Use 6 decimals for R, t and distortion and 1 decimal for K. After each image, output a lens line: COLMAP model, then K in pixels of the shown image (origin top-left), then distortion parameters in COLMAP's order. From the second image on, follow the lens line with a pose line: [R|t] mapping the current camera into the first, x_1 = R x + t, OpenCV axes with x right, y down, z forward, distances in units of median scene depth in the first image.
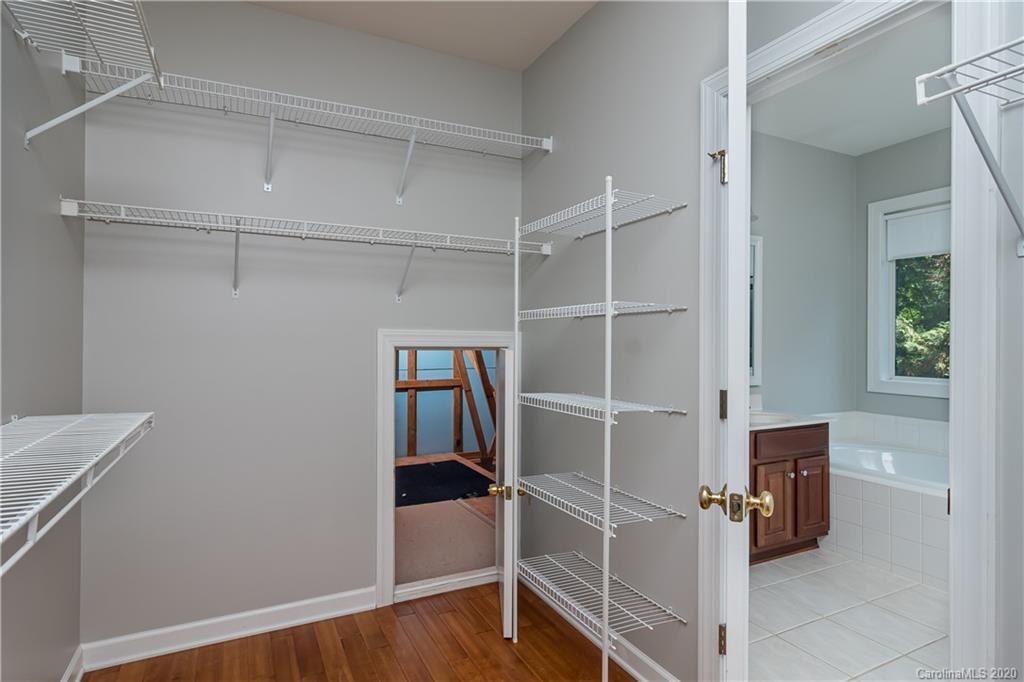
lens RADIAL K [[550.2, 0, 508.0], [0, 550.2, 342.1], [0, 0, 1]] dist [-0.003658, 0.000699]
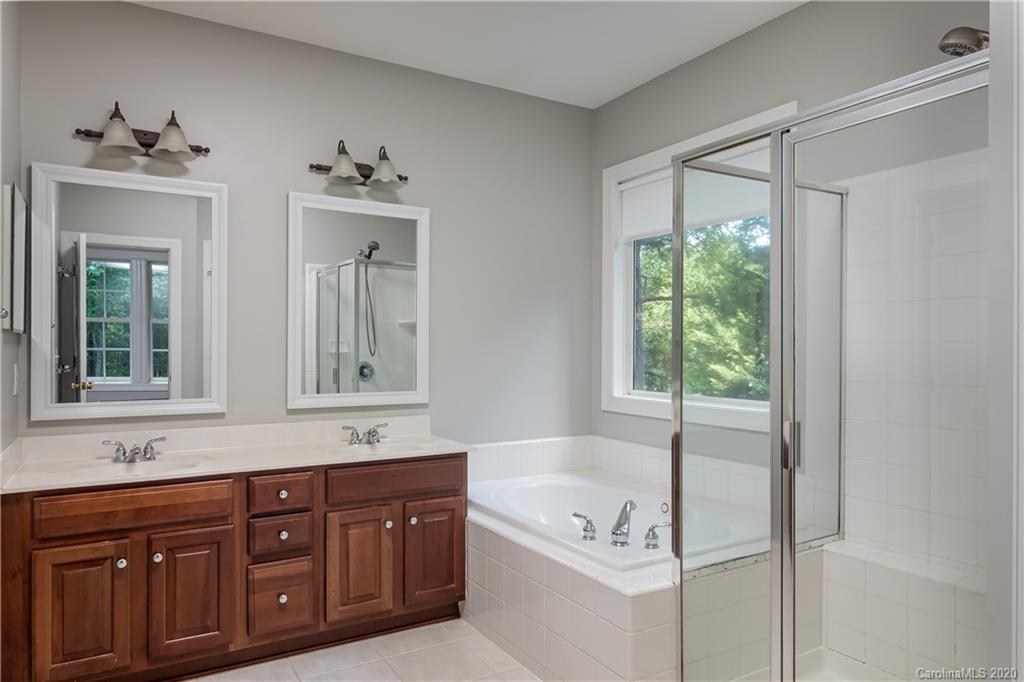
lens RADIAL K [[674.1, 0, 512.0], [0, 674.1, 341.0], [0, 0, 1]] dist [0.000537, 0.001029]
pose [[0.997689, 0.000742, 0.067937, 0.581832], [-0.000007, 0.999942, -0.010815, 0.003346], [-0.067941, 0.010790, 0.997631, 0.065334]]
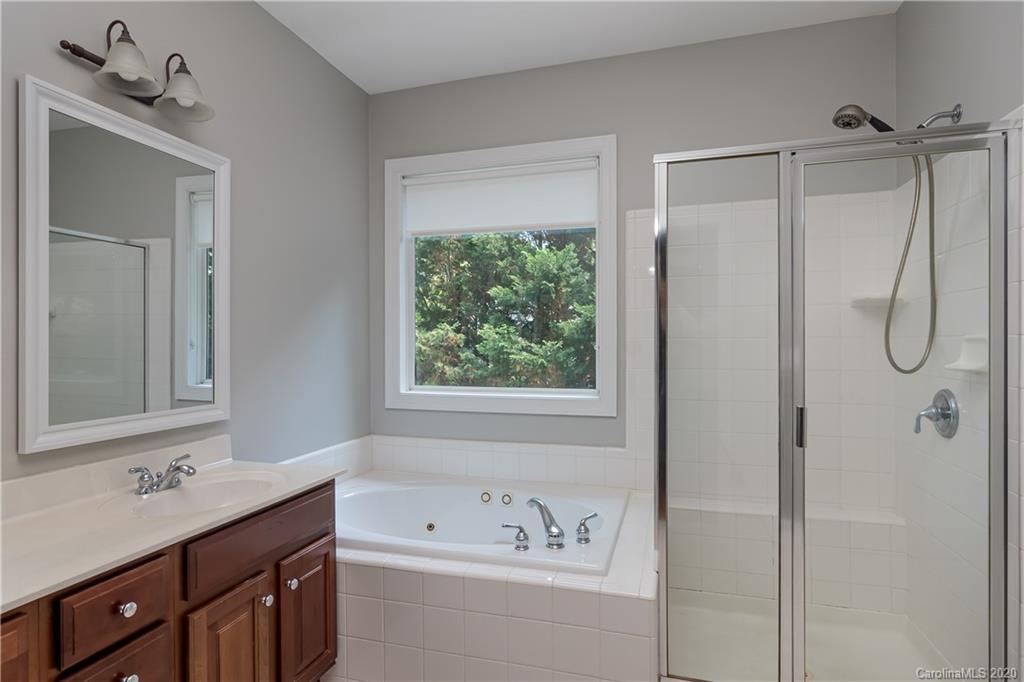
lens RADIAL K [[550.2, 0, 508.0], [0, 550.2, 342.1], [0, 0, 1]] dist [-0.003658, 0.000699]
pose [[0.687494, -0.004836, 0.726174, 0.277519], [0.007109, 0.999975, -0.000071, 0.000930], [-0.726155, 0.005211, 0.687511, 0.447725]]
